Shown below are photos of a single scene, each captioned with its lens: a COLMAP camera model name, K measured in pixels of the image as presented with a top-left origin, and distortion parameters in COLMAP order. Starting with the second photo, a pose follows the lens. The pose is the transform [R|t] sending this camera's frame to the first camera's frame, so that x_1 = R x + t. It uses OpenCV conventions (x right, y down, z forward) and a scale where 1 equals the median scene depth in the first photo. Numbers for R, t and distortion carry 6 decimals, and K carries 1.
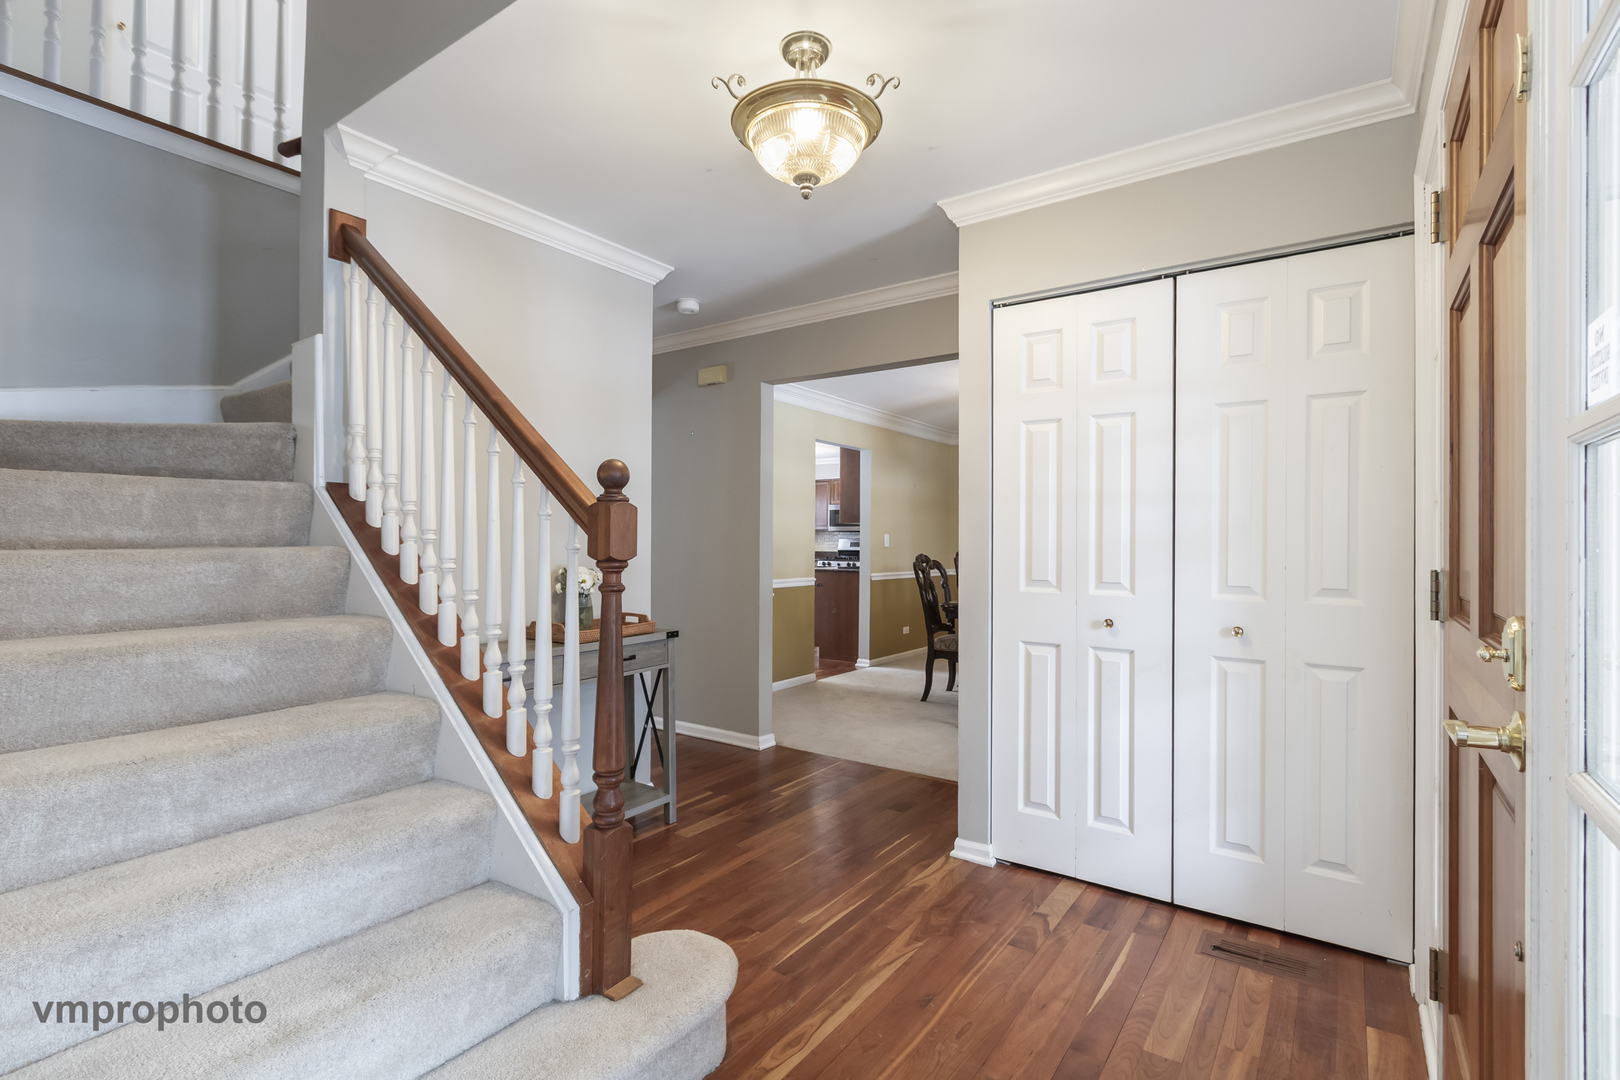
lens RADIAL K [[760.7, 0, 810.0], [0, 760.7, 540.0], [0, 0, 1]] dist [0.001581, 0.000112]
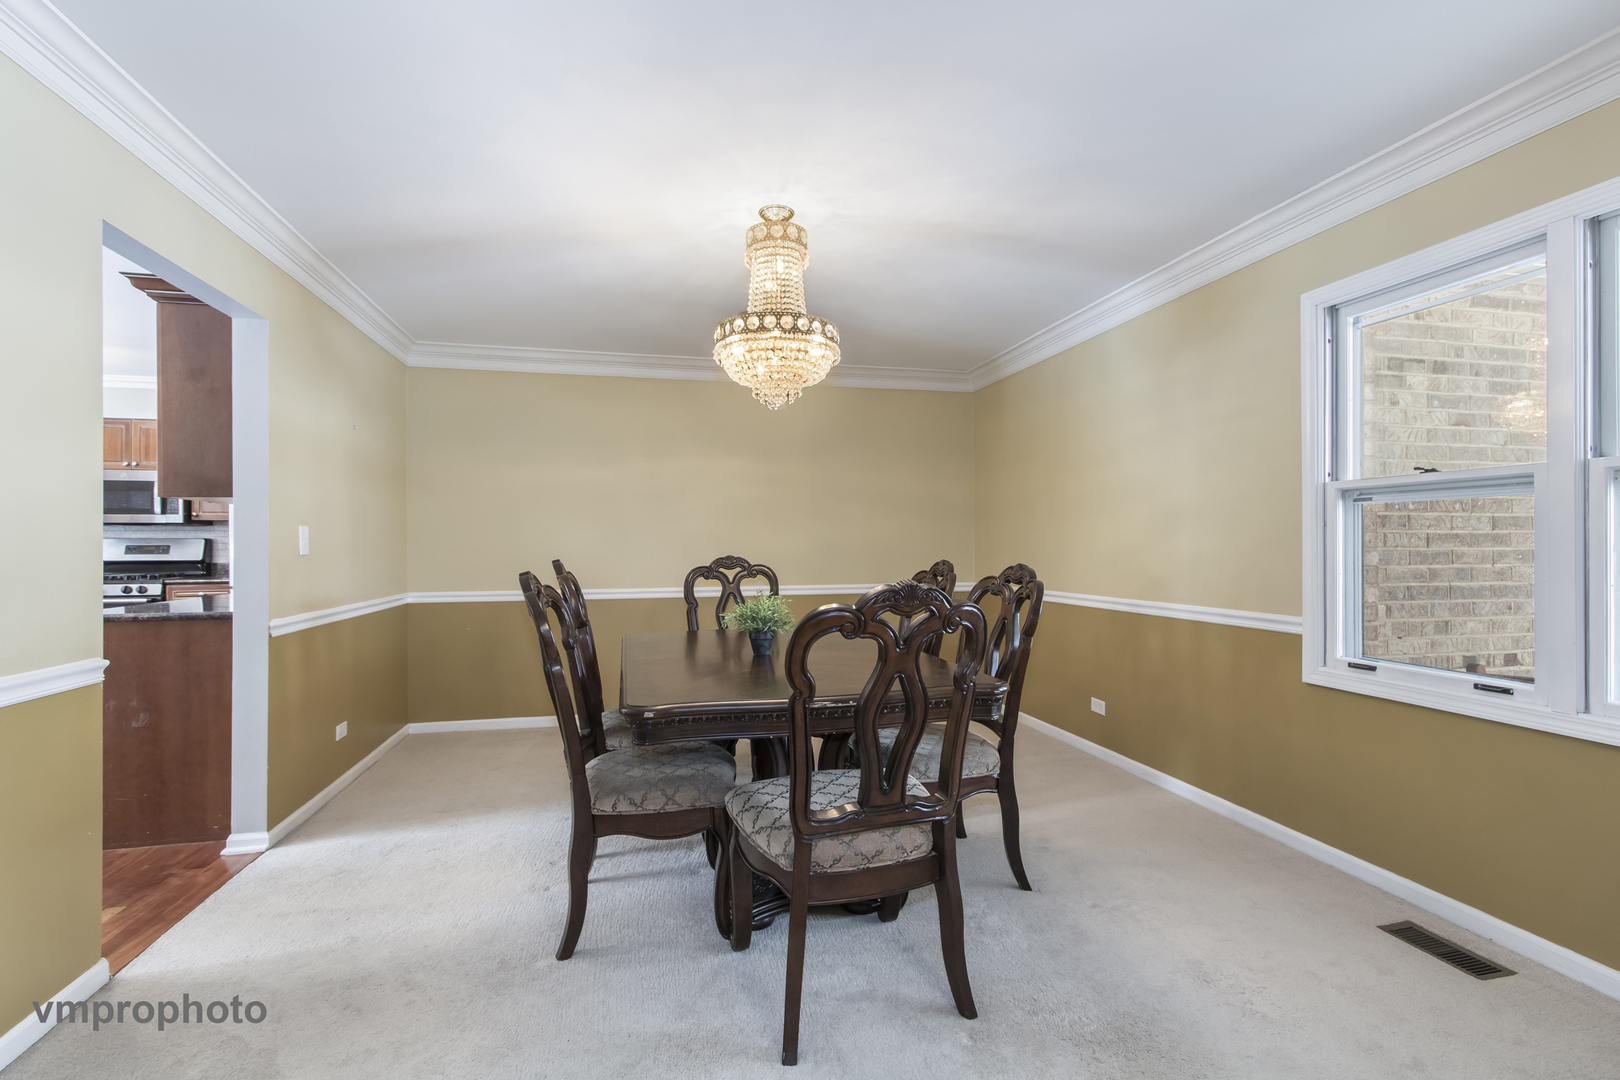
lens RADIAL K [[746.5, 0, 811.6], [0, 746.5, 547.8], [0, 0, 1]] dist [0.003644, 0.000323]
pose [[0.664482, -0.010971, 0.747224, -0.047351], [0.005644, 0.999937, 0.009662, 0.004517], [-0.747283, -0.002203, 0.664502, 0.873740]]
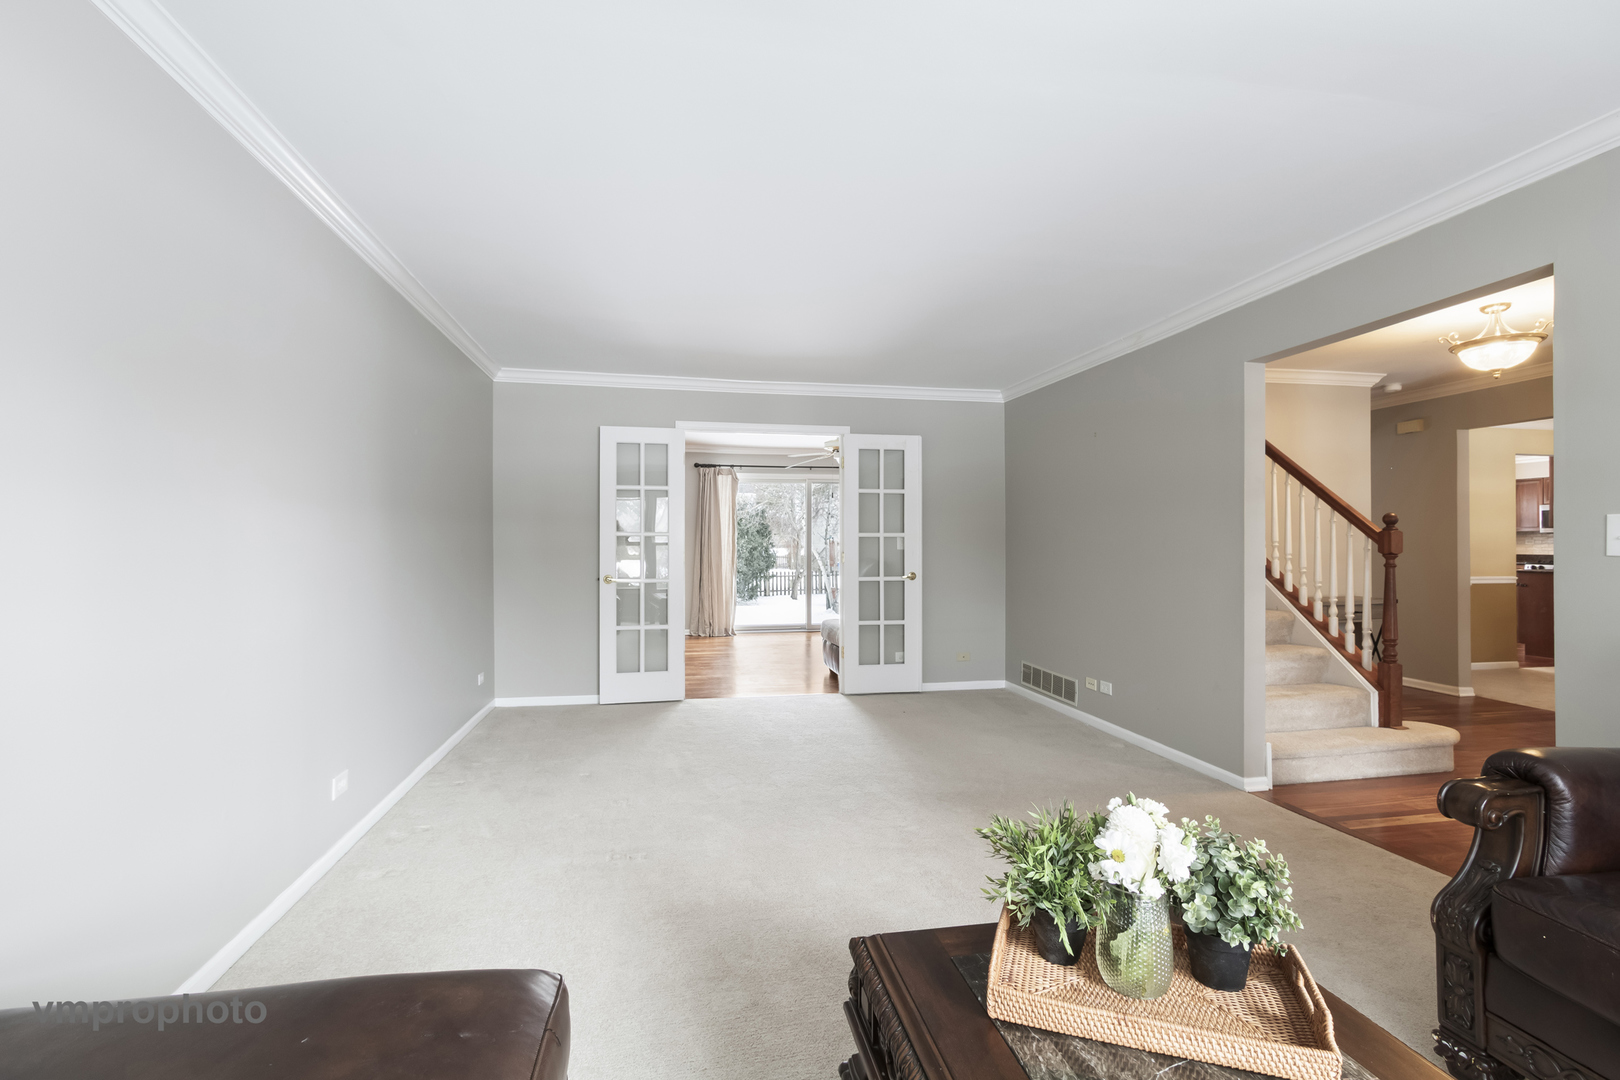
lens RADIAL K [[736.8, 0, 814.8], [0, 736.8, 534.3], [0, 0, 1]] dist [-0.000392, -0.000440]
pose [[0.722341, -0.012283, -0.691428, 0.016020], [0.004869, 0.999908, -0.012676, -0.006101], [0.691520, 0.005790, 0.722334, -0.770535]]
